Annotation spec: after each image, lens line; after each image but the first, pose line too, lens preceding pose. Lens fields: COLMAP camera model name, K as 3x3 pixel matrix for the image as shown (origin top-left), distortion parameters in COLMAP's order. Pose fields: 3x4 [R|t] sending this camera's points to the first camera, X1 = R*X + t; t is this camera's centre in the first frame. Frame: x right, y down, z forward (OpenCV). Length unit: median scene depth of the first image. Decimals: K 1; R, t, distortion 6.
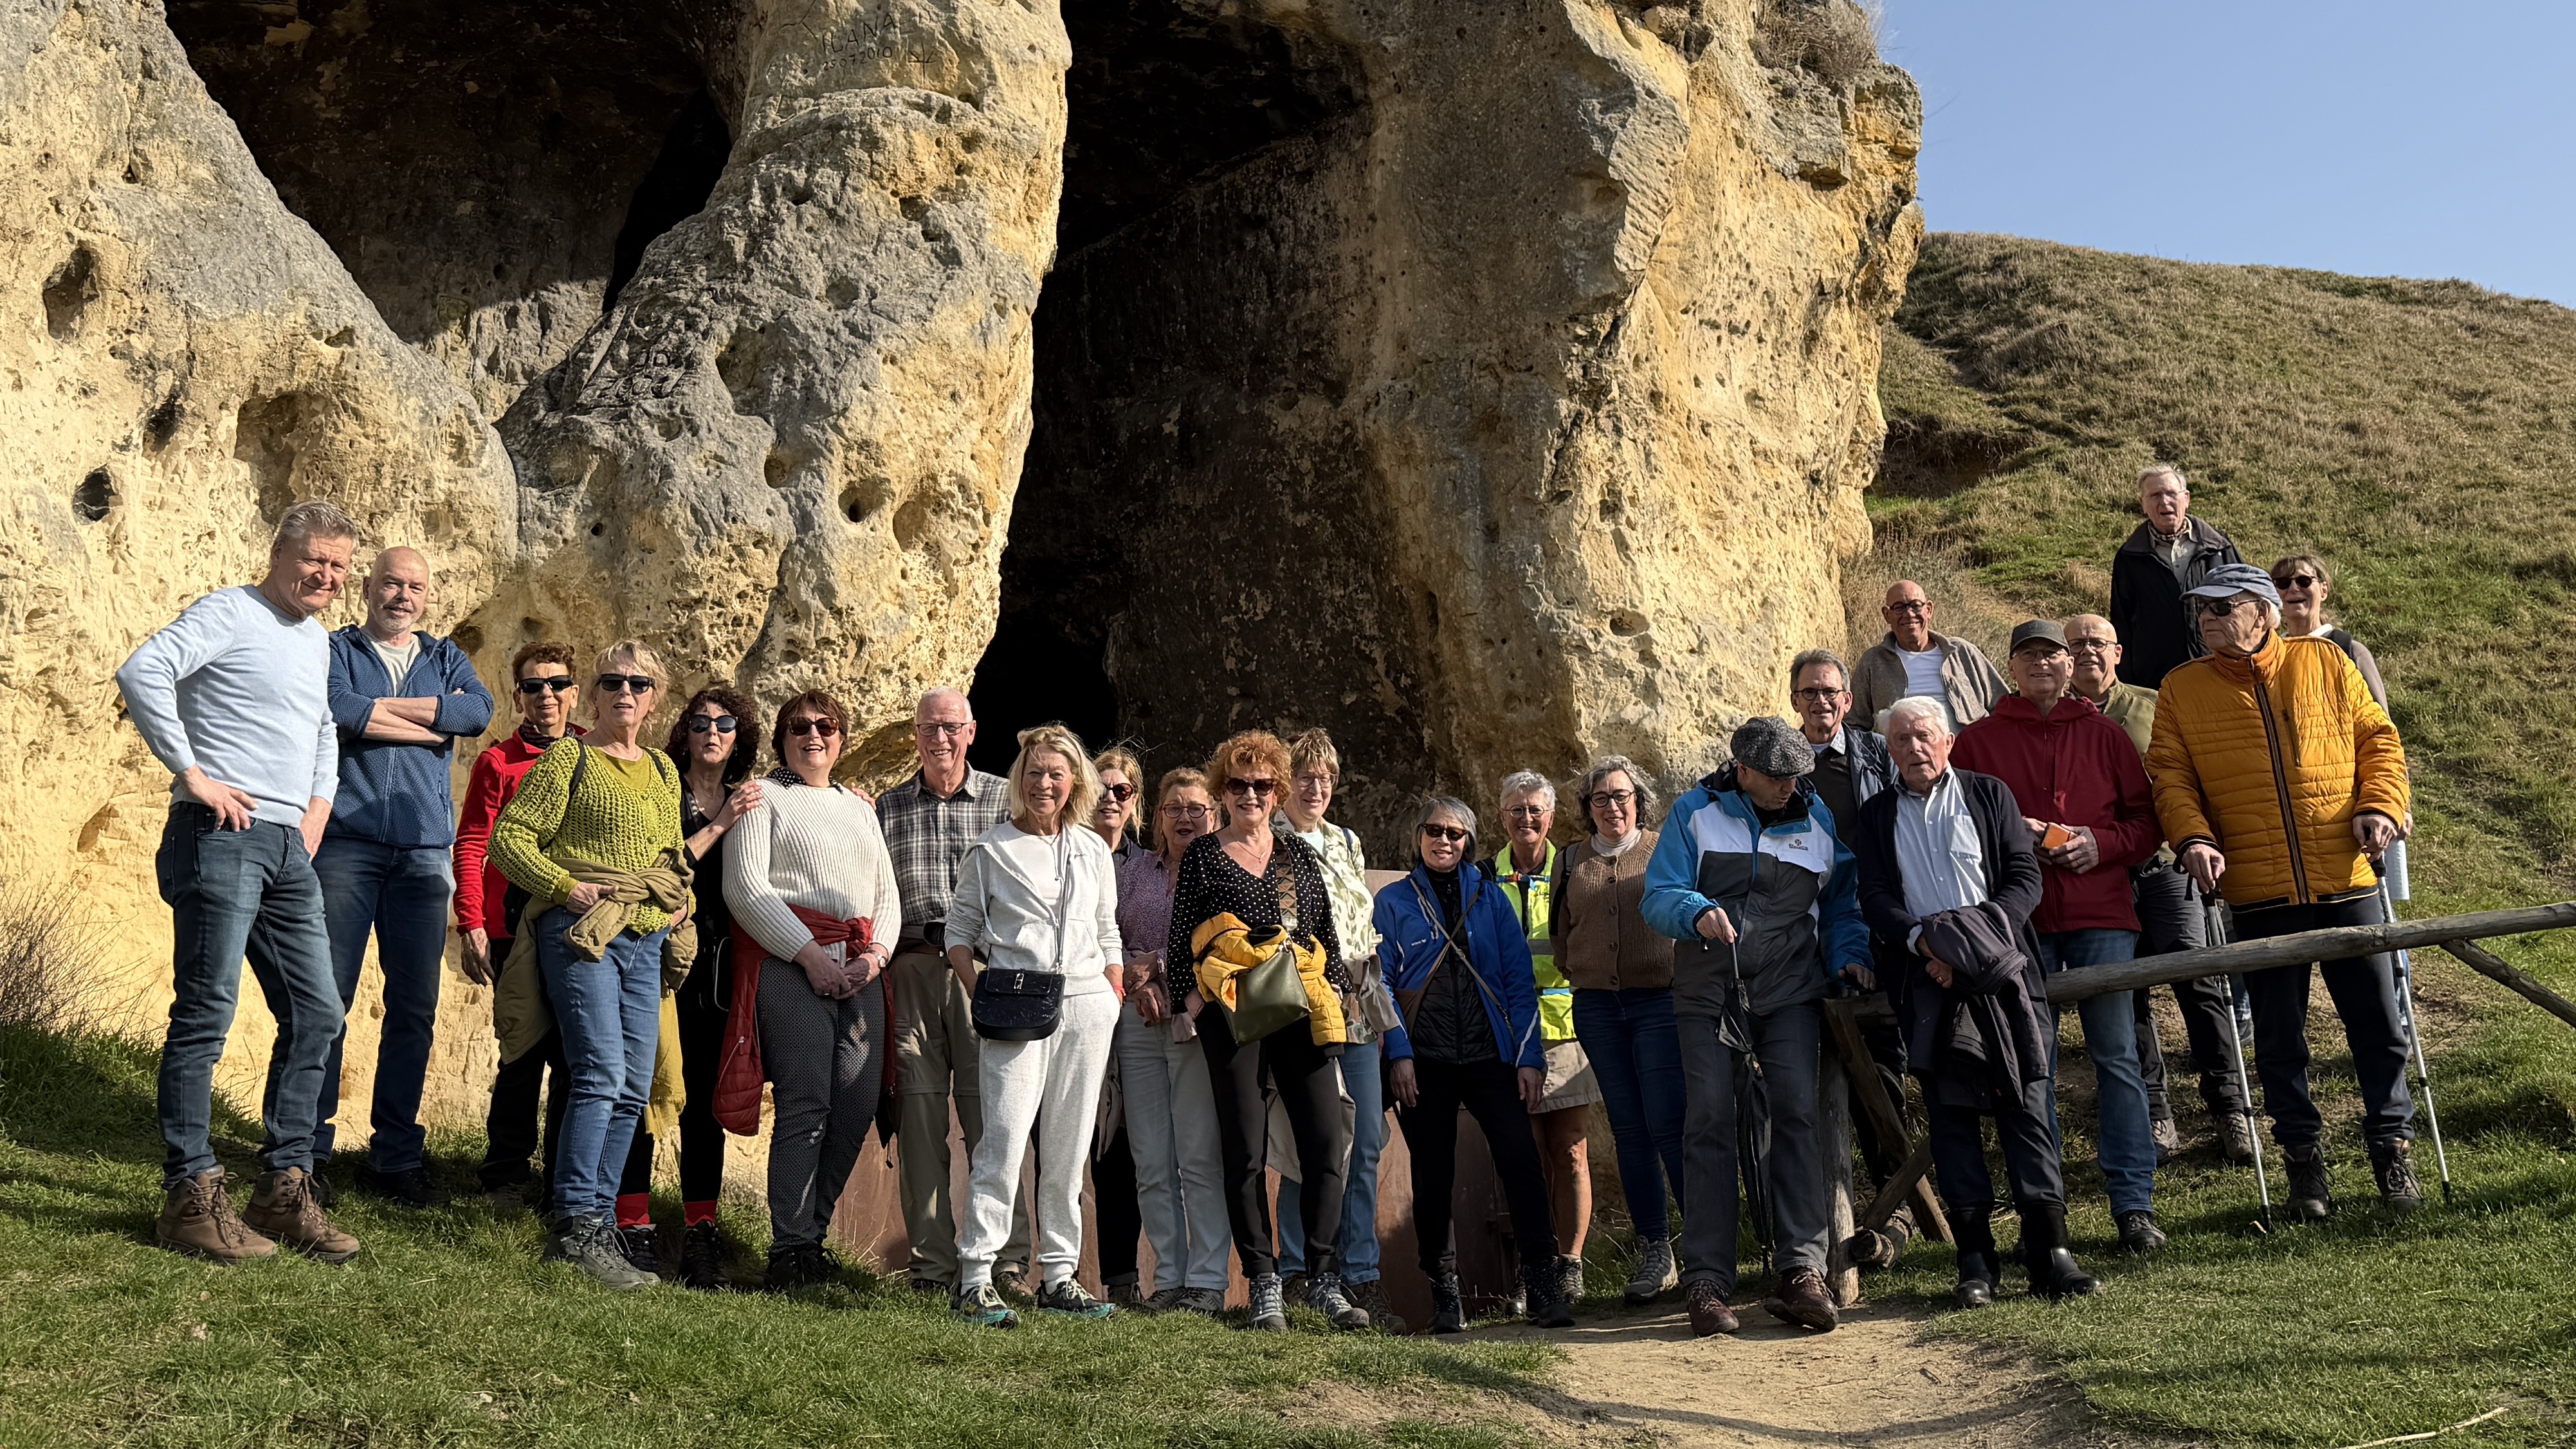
lens RADIAL K [[2555.4, 0, 1337.6], [0, 2555.4, 458.2], [0, 0, 1]] dist [0.197719, -0.435384]
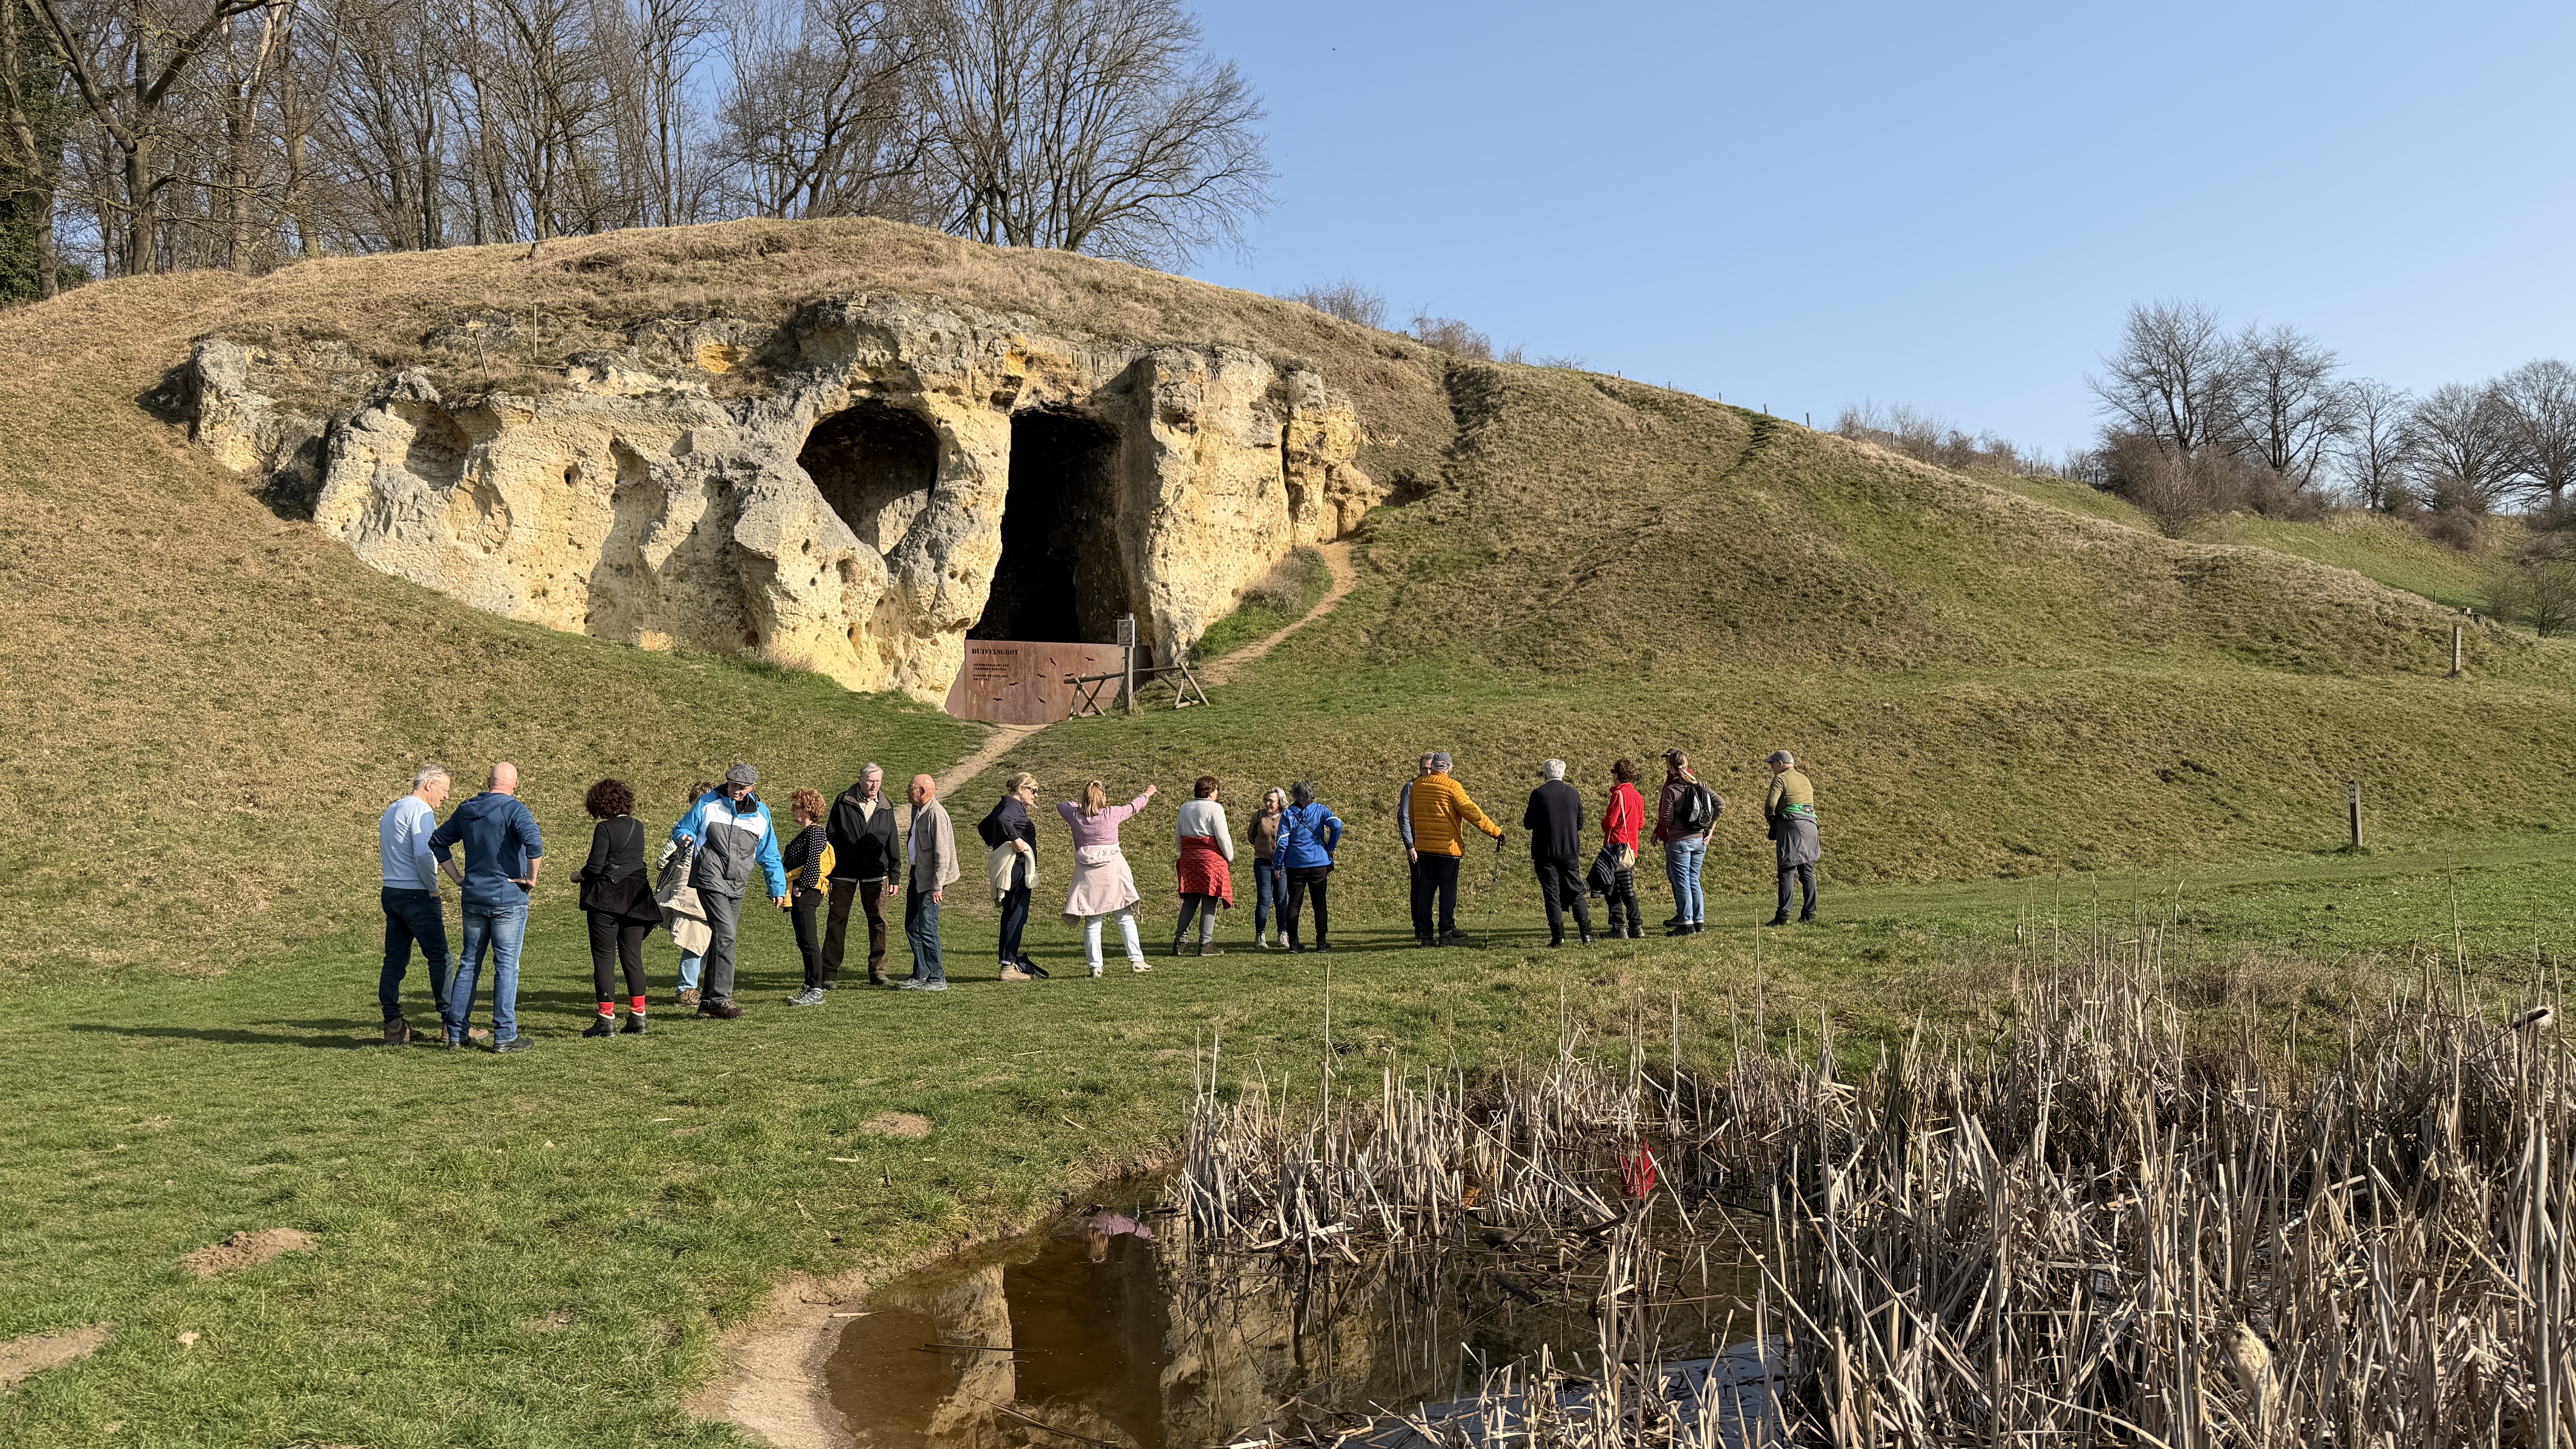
lens RADIAL K [[1796.6, 0, 1298.8], [0, 1796.6, 729.5], [0, 0, 1]] dist [0.212595, -0.484029]
pose [[0.981481, 0.036717, -0.188007, 1.026669], [0.011357, 0.968579, 0.248448, -0.499742], [0.191222, -0.245983, 0.950225, -2.057264]]
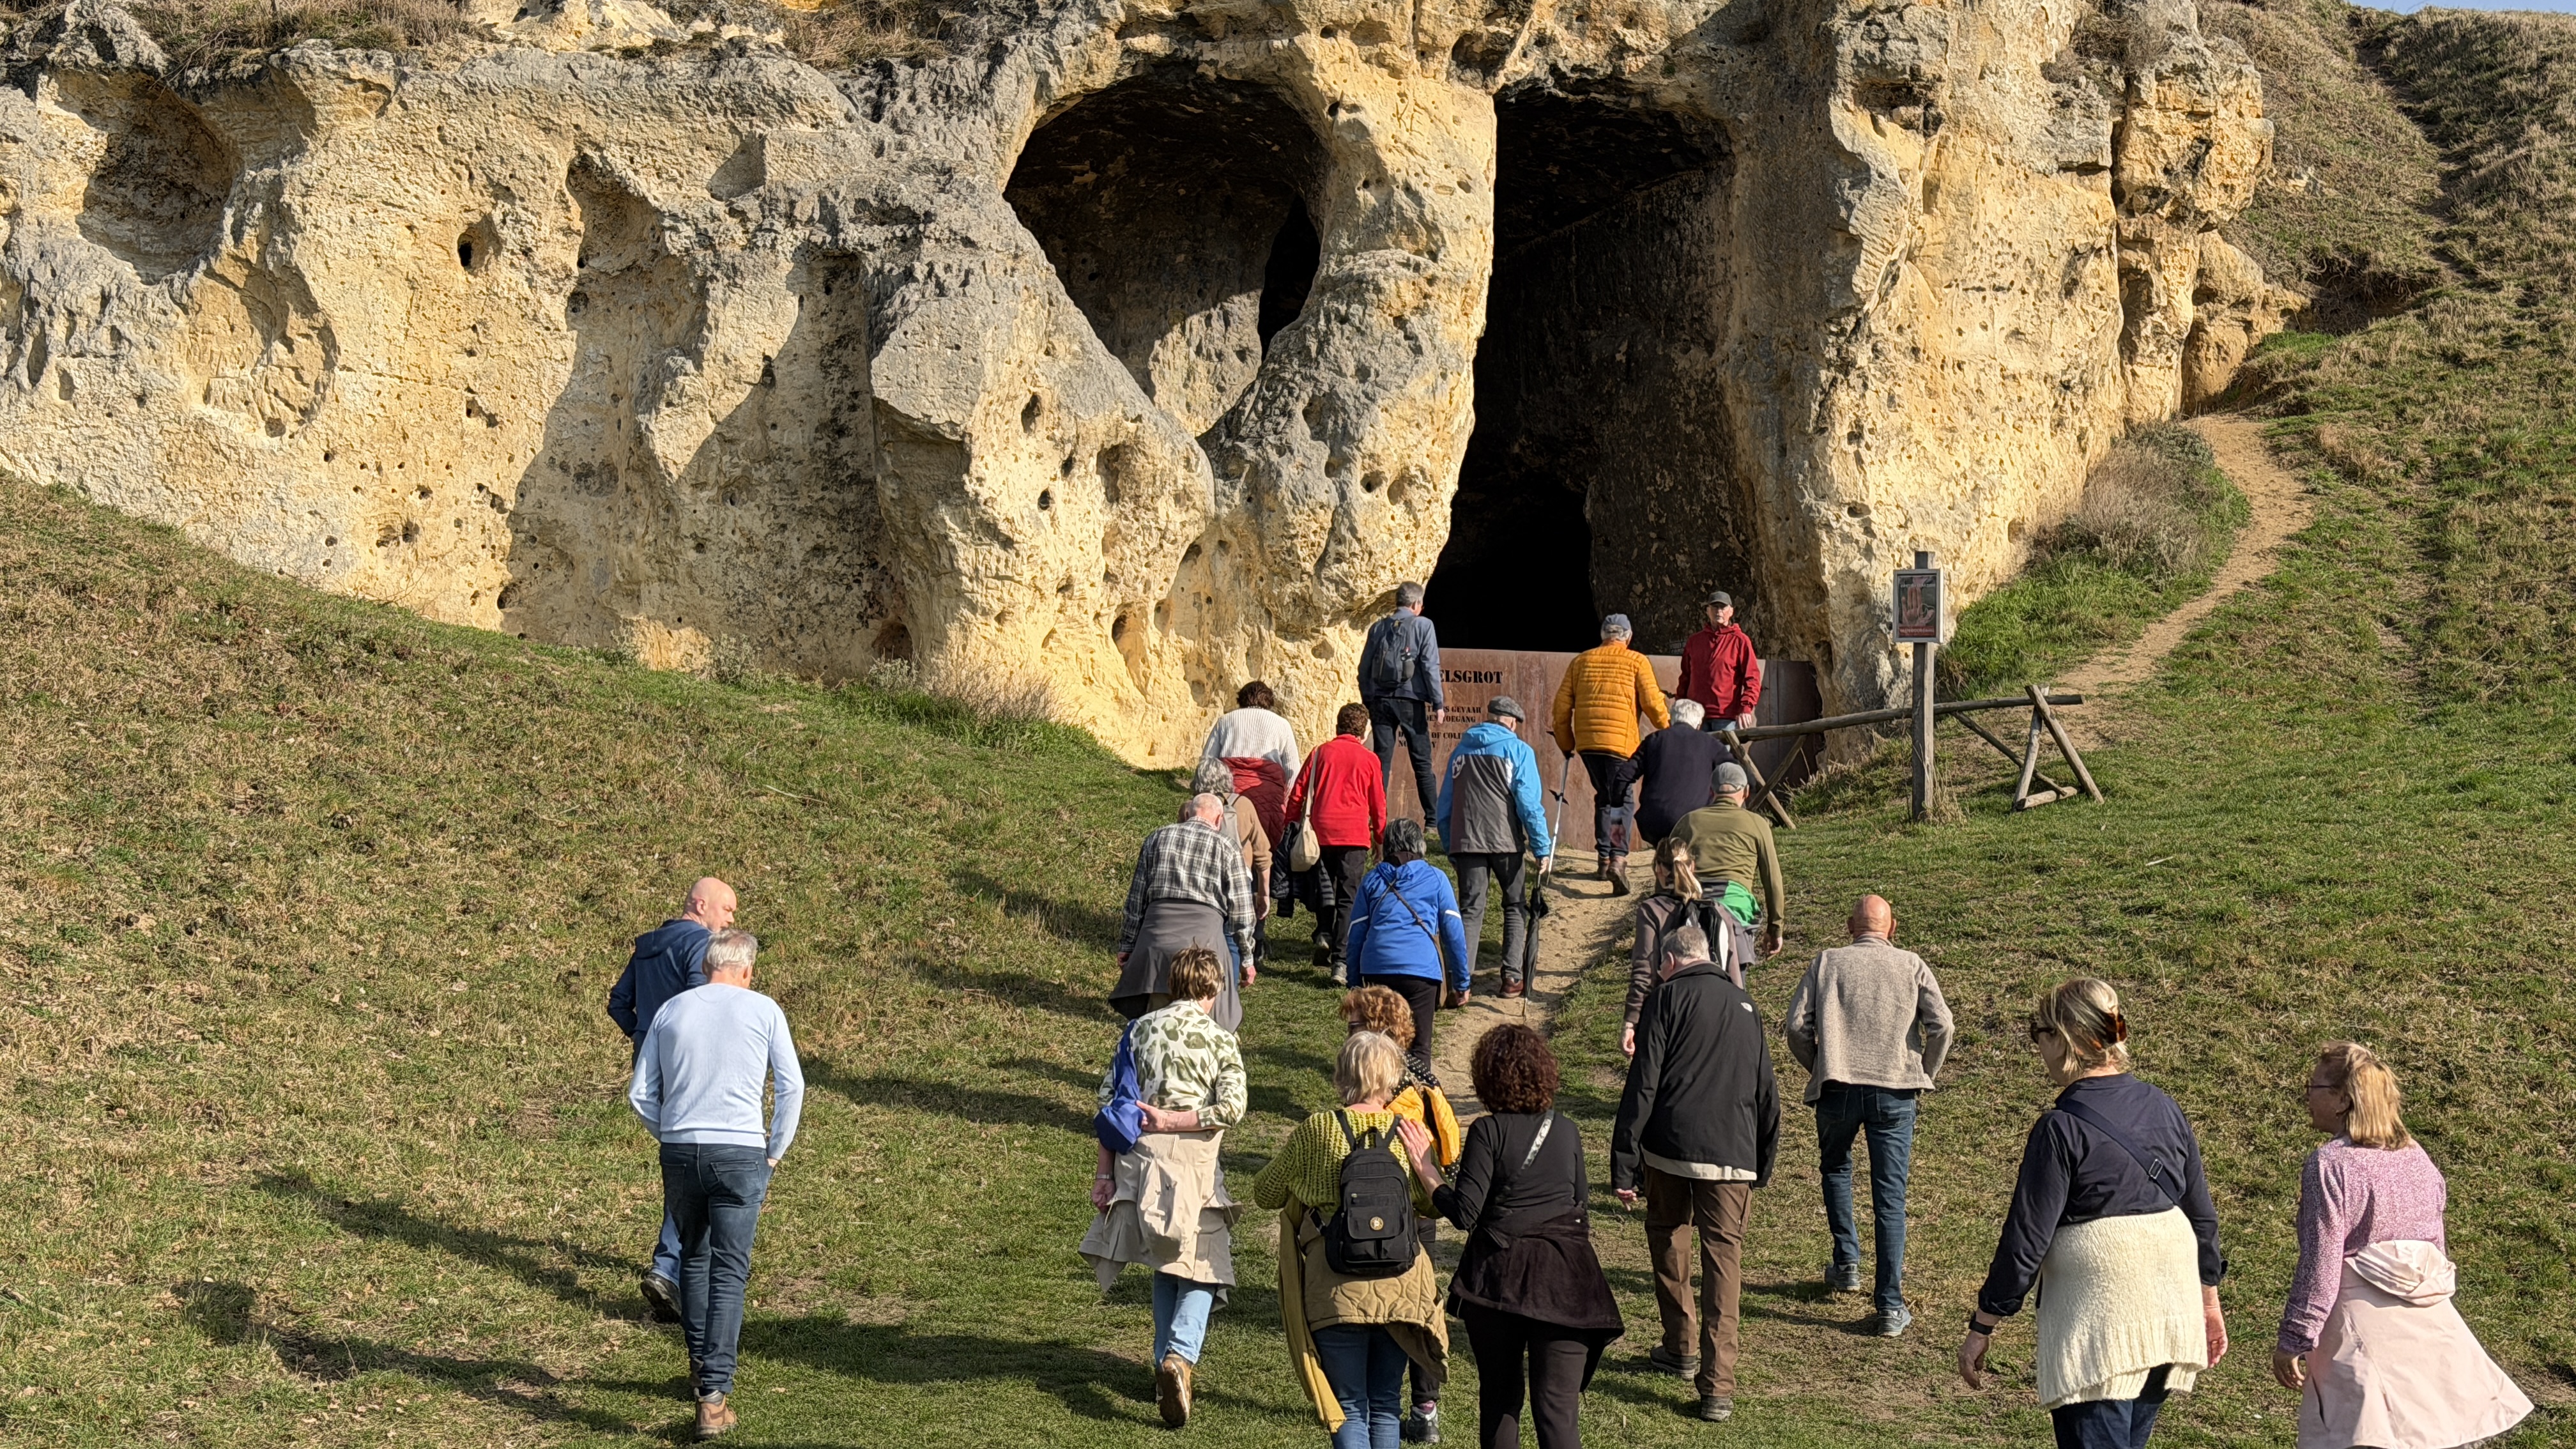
lens RADIAL K [[3577.9, 0, 1288.0], [0, 3577.9, 724.5], [0, 0, 1]] dist [0.167989, -0.047609]
pose [[0.958191, 0.025715, -0.284970, 0.497227], [0.033311, 0.979156, 0.200361, -0.322297], [0.284182, -0.201477, 0.937362, -1.510921]]
